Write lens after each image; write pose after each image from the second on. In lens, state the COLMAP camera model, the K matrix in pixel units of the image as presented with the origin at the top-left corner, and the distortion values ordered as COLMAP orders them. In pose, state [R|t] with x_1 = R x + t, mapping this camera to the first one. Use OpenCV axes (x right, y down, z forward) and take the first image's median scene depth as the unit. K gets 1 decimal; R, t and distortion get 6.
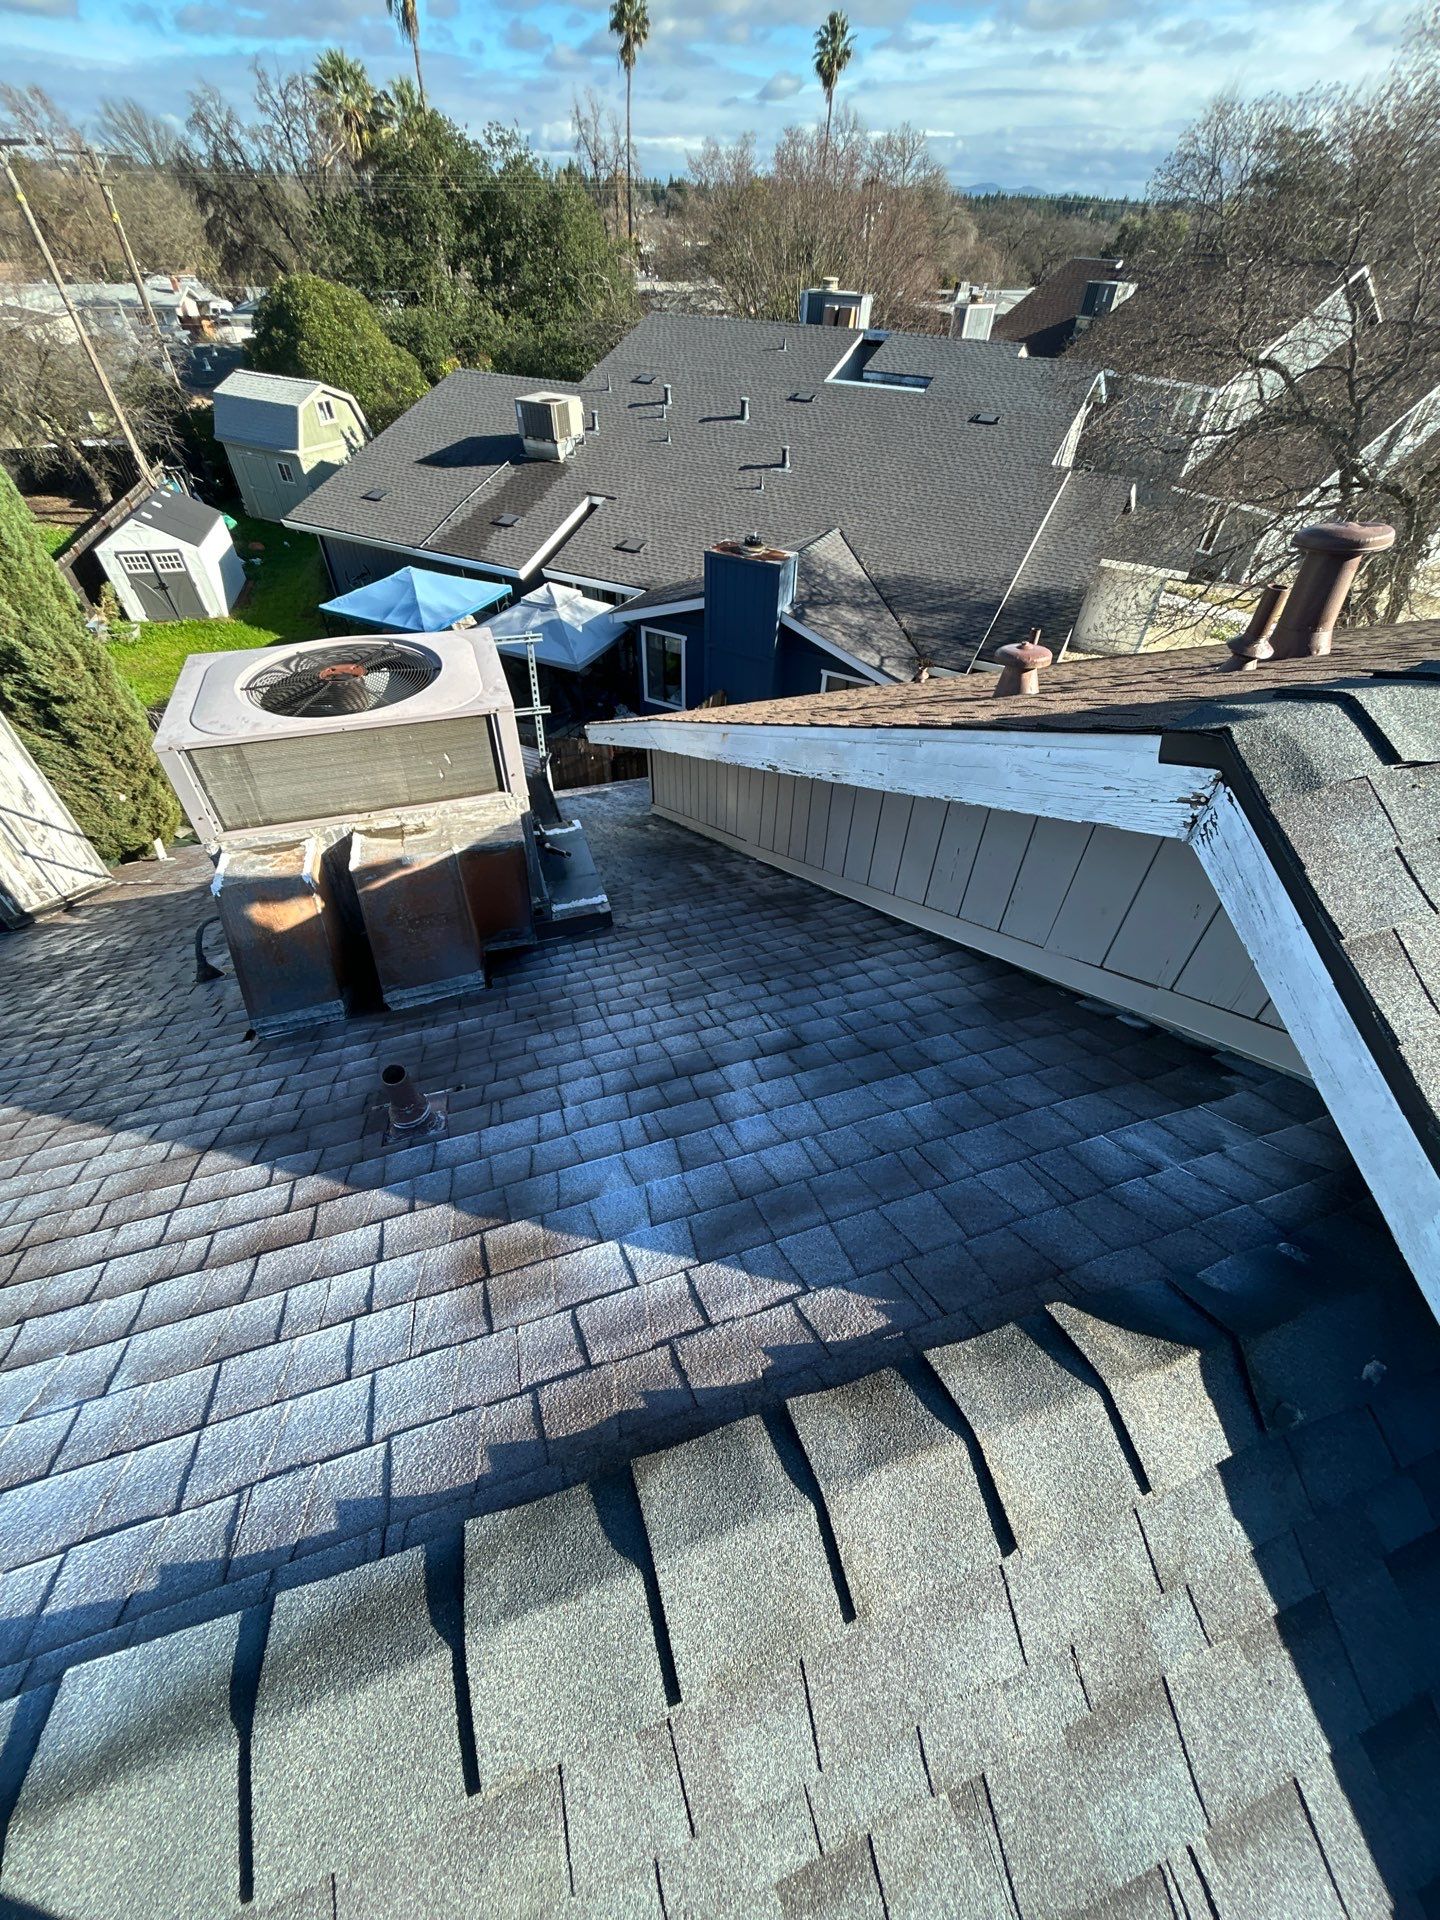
lens RADIAL K [[769.1, 0, 719.5], [0, 769.1, 959.9], [0, 0, 1]] dist [-0.000494, 0.000696]
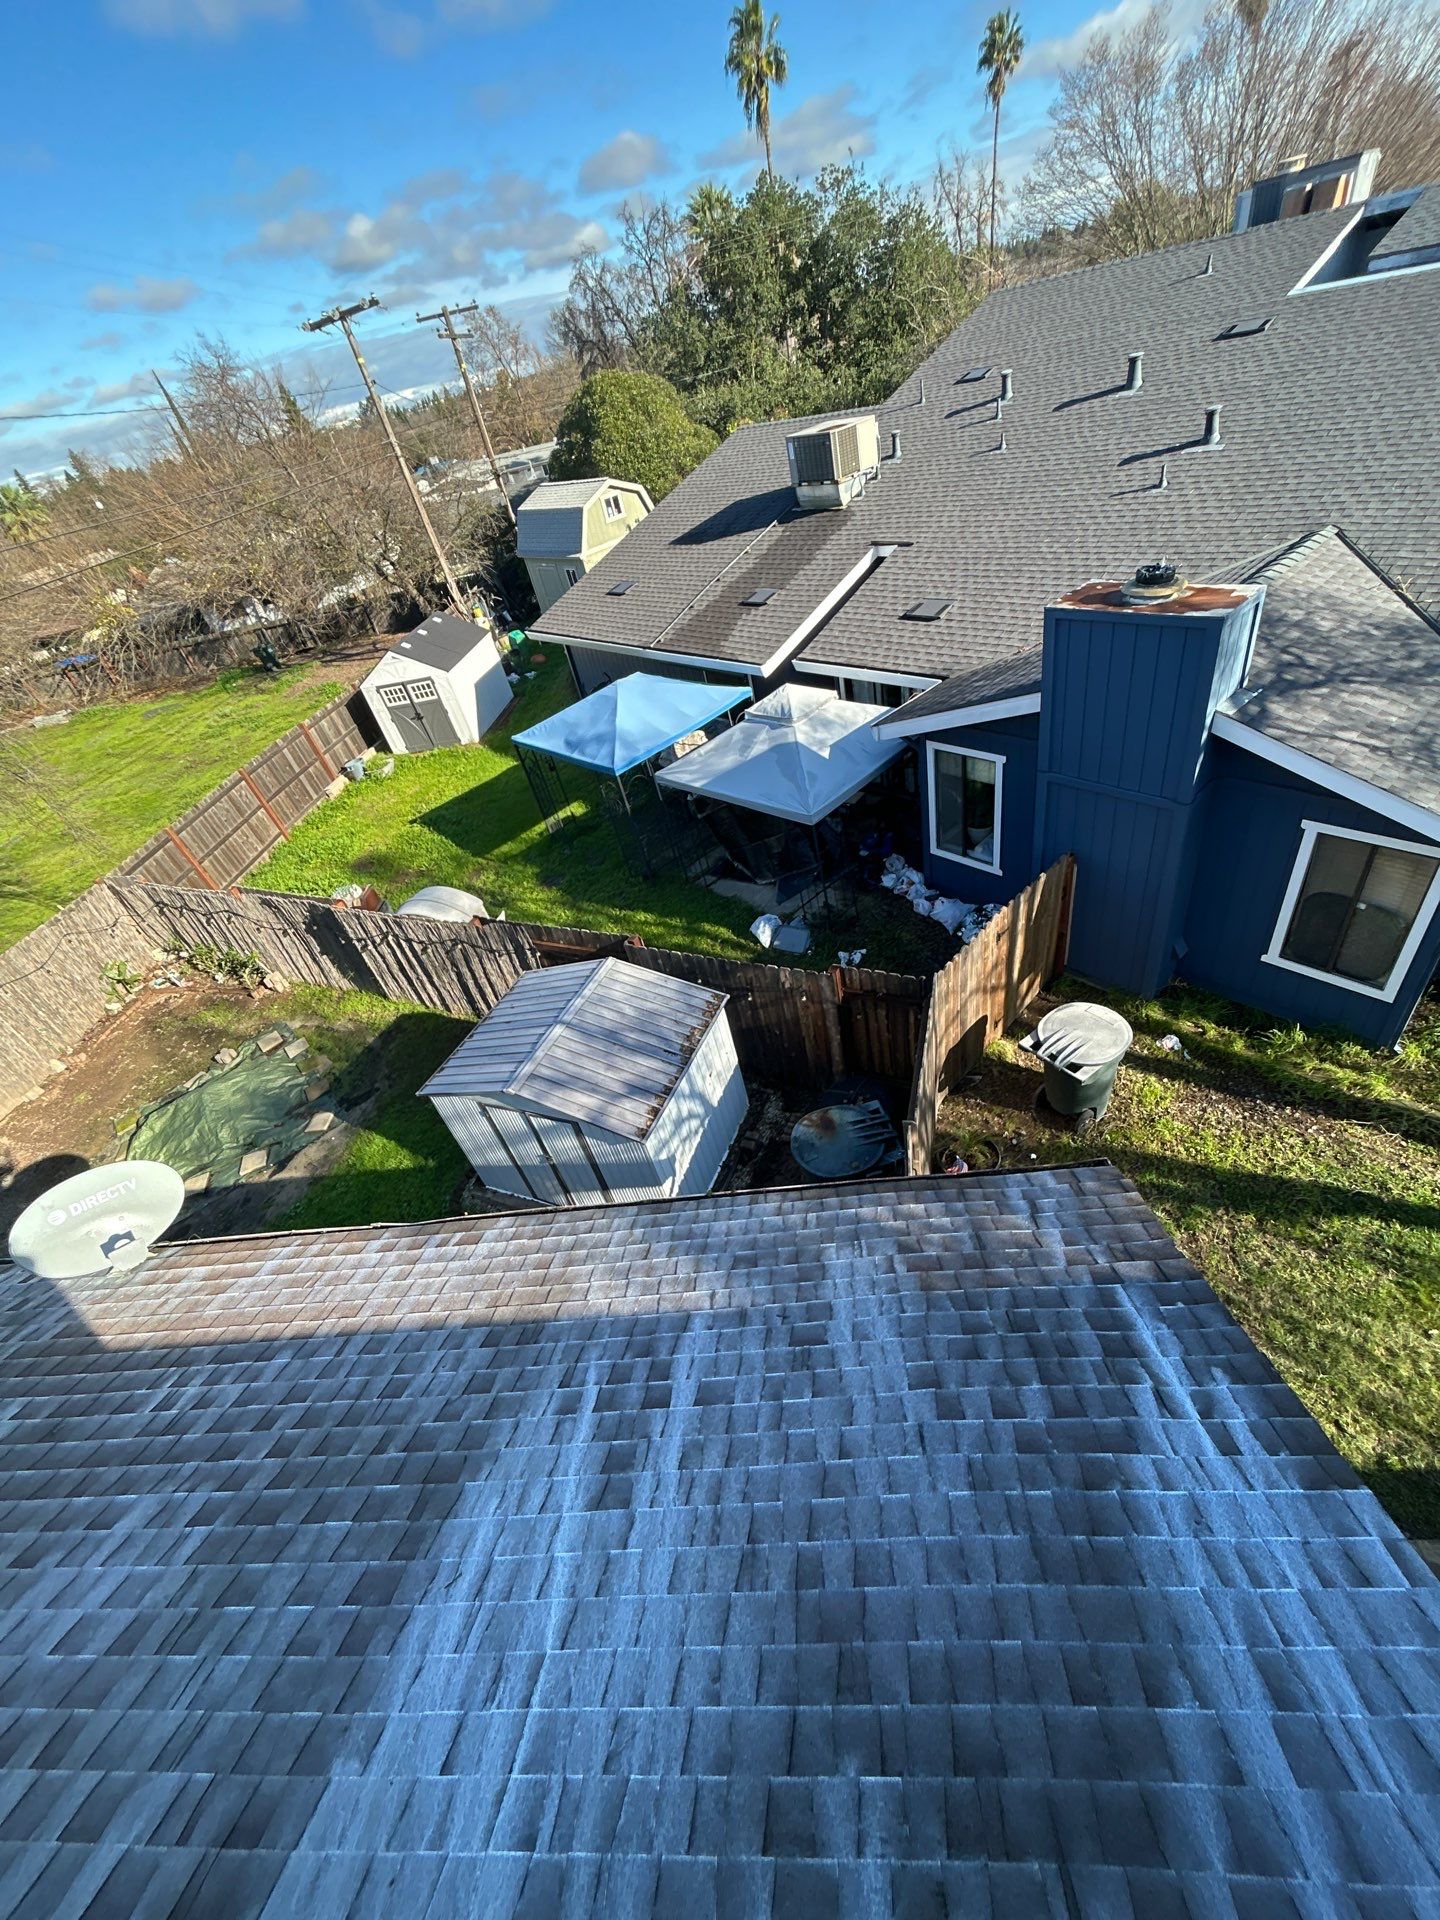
lens RADIAL K [[769.1, 0, 721.6], [0, 769.1, 959.0], [0, 0, 1]] dist [-0.000494, 0.000696]
pose [[0.914862, 0.050012, -0.400657, 0.000046], [-0.076748, 0.995748, -0.050953, -0.193604], [0.396406, 0.077364, 0.914810, 0.350778]]
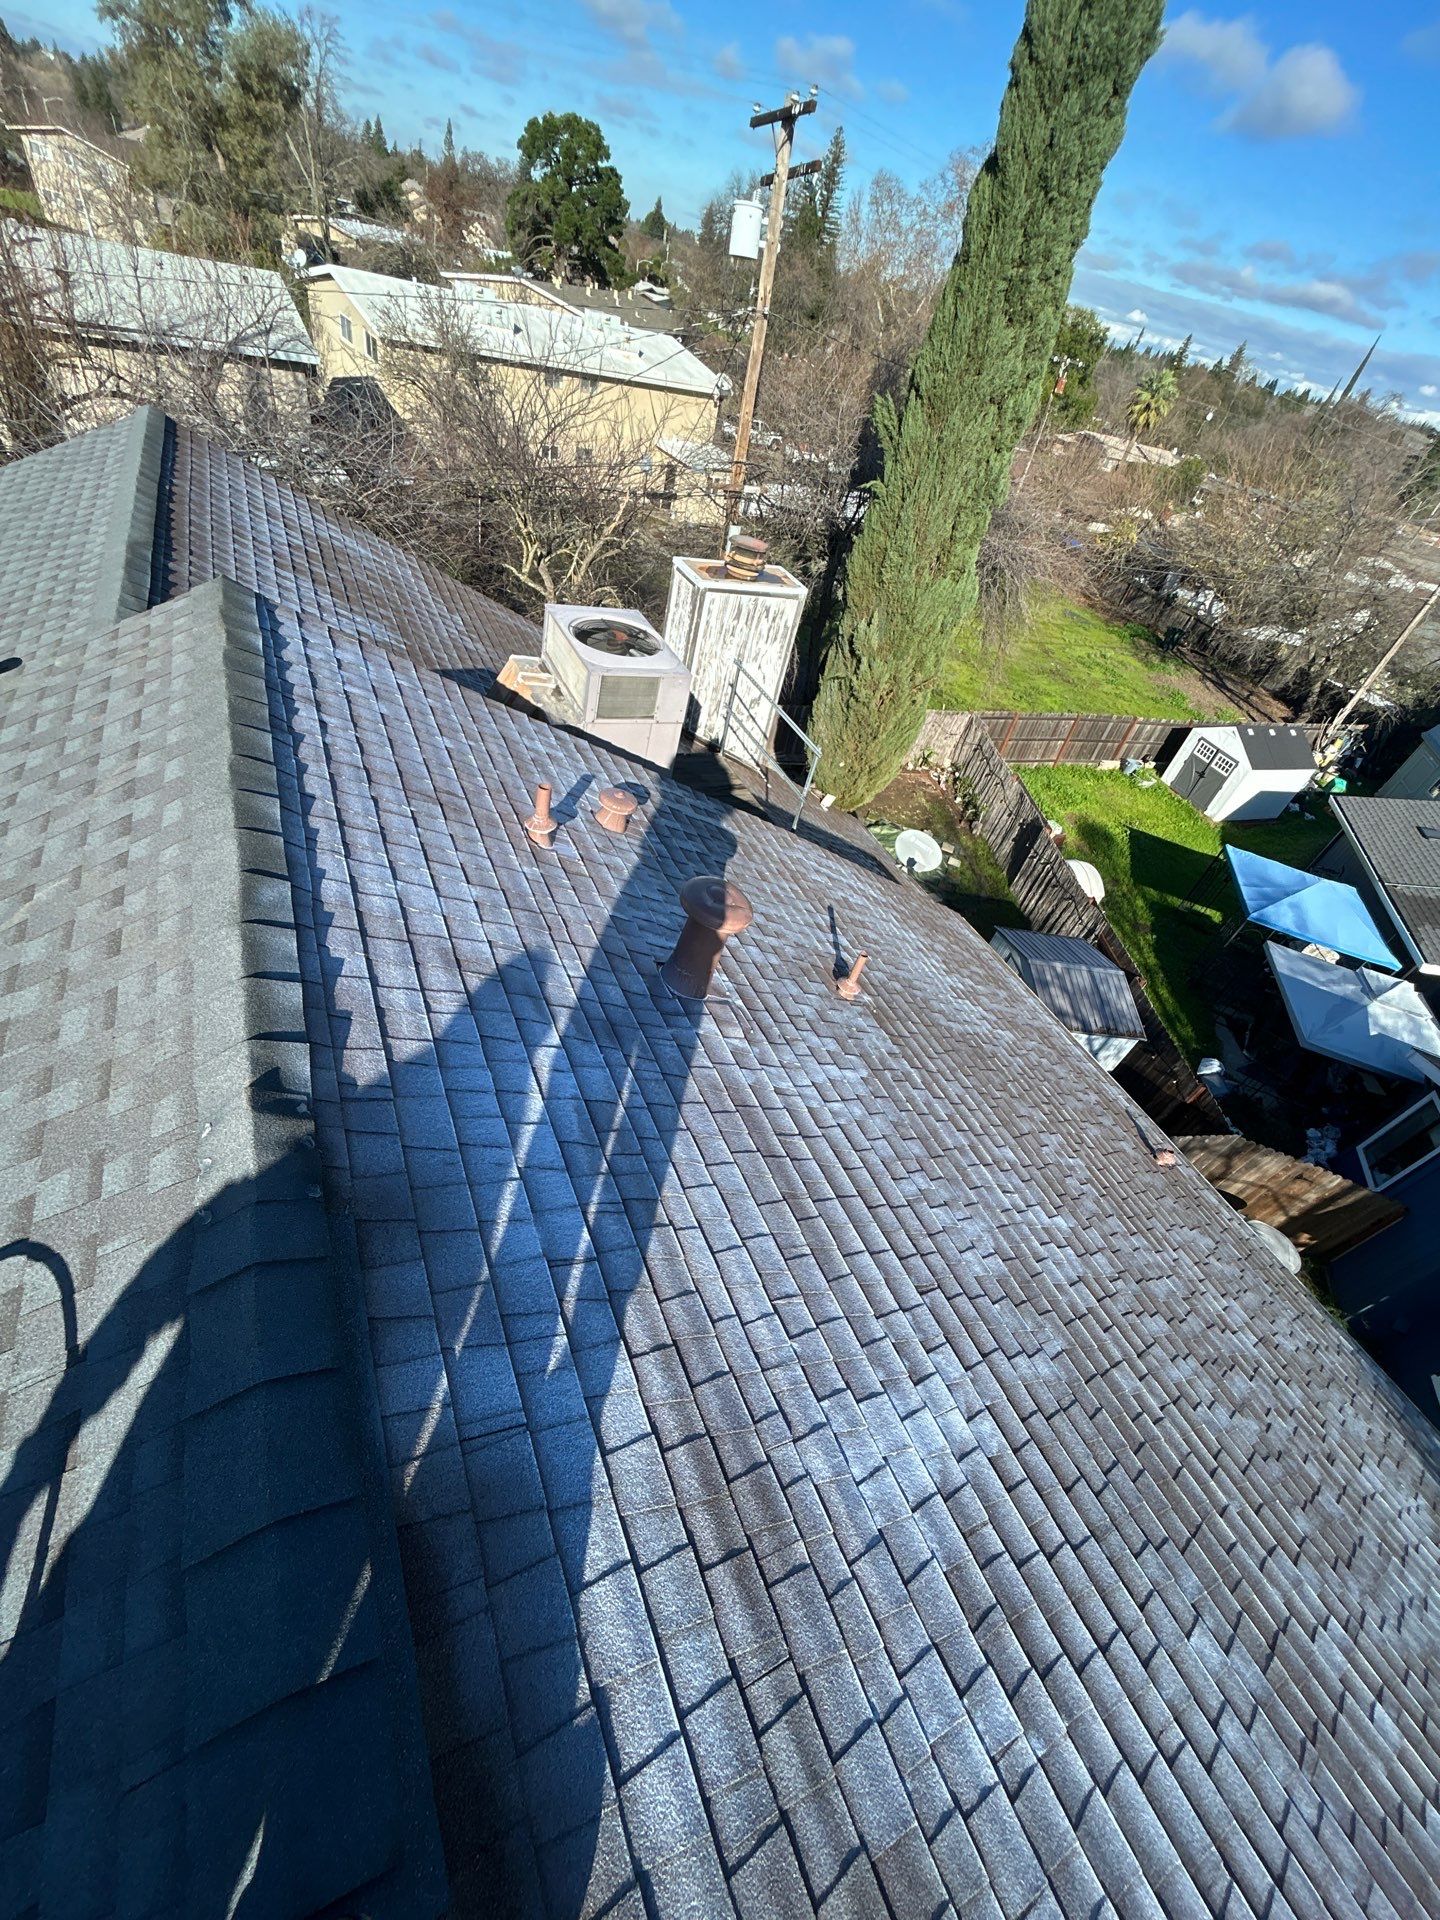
lens RADIAL K [[769.1, 0, 725.6], [0, 769.1, 961.6], [0, 0, 1]] dist [-0.000494, 0.000696]
pose [[0.116608, 0.674664, -0.728856, 0.247494], [-0.825808, 0.473563, 0.306233, -0.128794], [0.551764, 0.566186, 0.612364, 0.064935]]
